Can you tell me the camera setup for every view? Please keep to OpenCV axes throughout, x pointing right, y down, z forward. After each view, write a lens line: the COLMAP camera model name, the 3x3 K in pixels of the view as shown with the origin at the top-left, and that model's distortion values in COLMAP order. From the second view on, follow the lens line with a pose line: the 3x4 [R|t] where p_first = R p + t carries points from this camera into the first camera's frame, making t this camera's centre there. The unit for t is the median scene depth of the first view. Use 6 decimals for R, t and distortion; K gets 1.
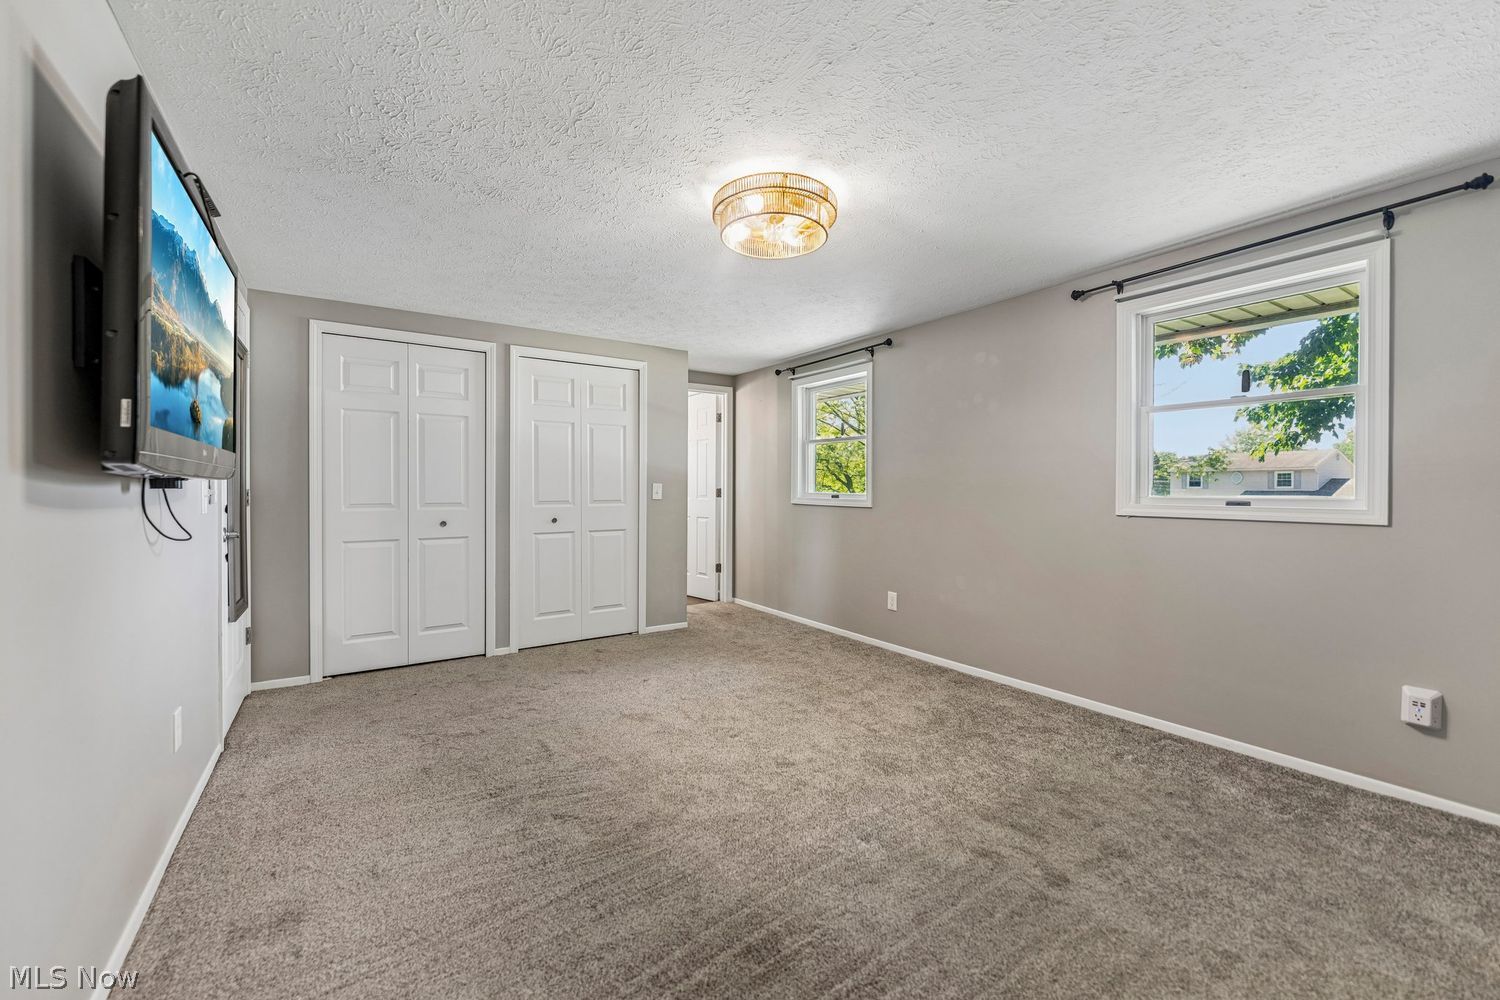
lens RADIAL K [[603.2, 0, 748.4], [0, 603.2, 489.4], [0, 0, 1]] dist [0.012114, -0.000097]
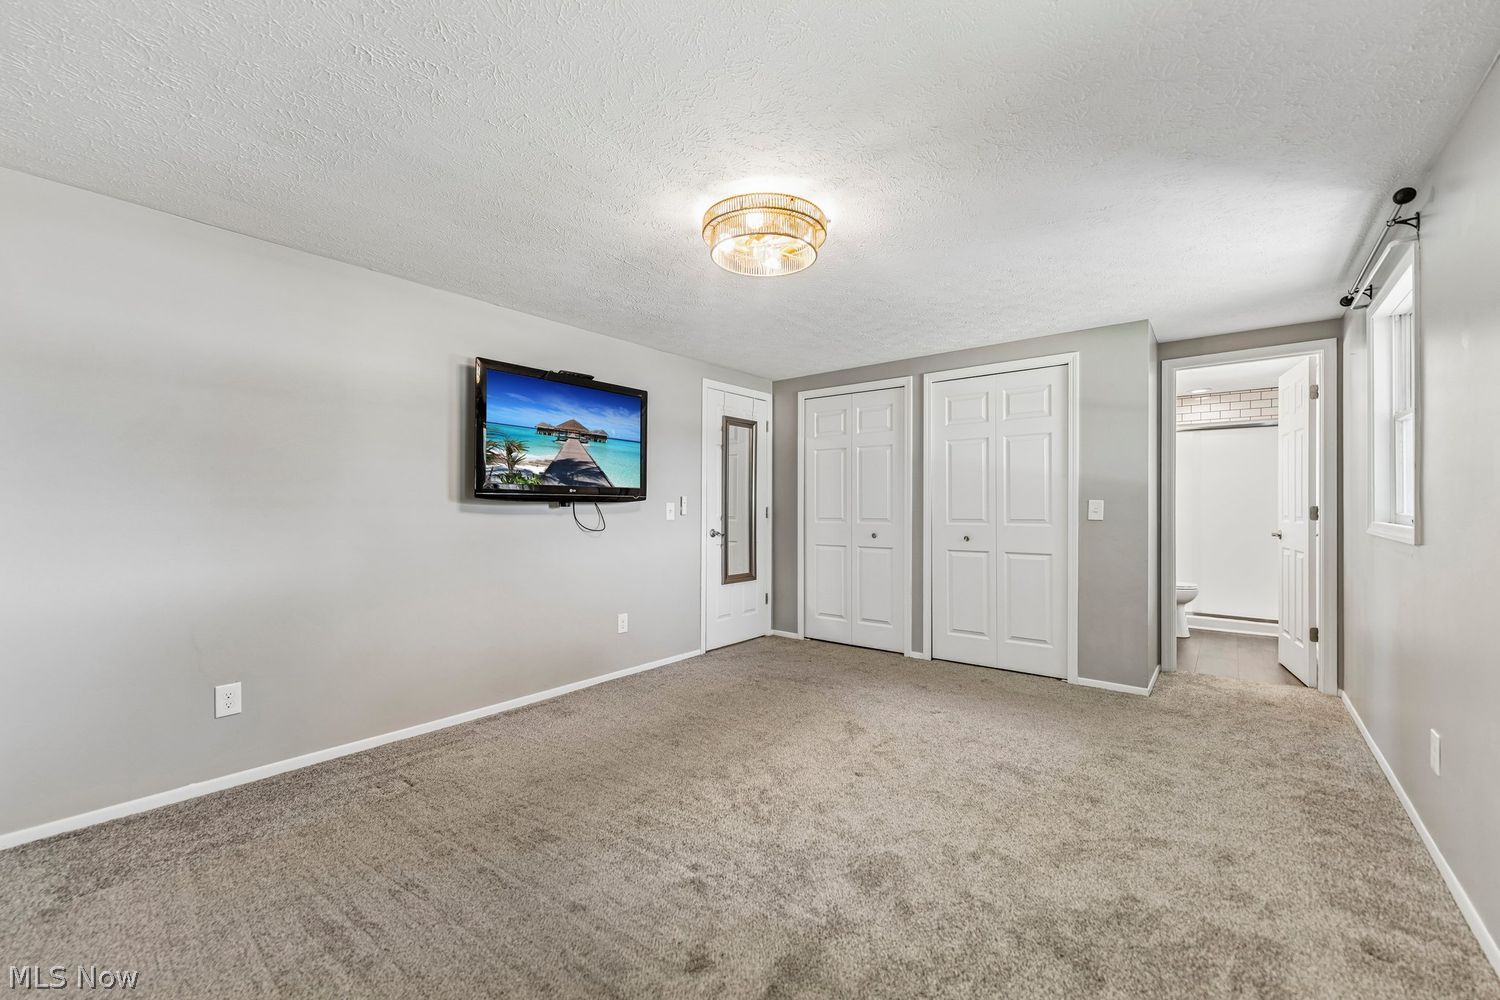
lens RADIAL K [[601.7, 0, 745.4], [0, 601.7, 505.5], [0, 0, 1]] dist [0.001303, -0.000556]
pose [[0.298137, -0.004576, -0.954512, 0.576614], [-0.000594, 0.999987, -0.004979, 0.002137], [0.954523, 0.002052, 0.298130, 0.402319]]
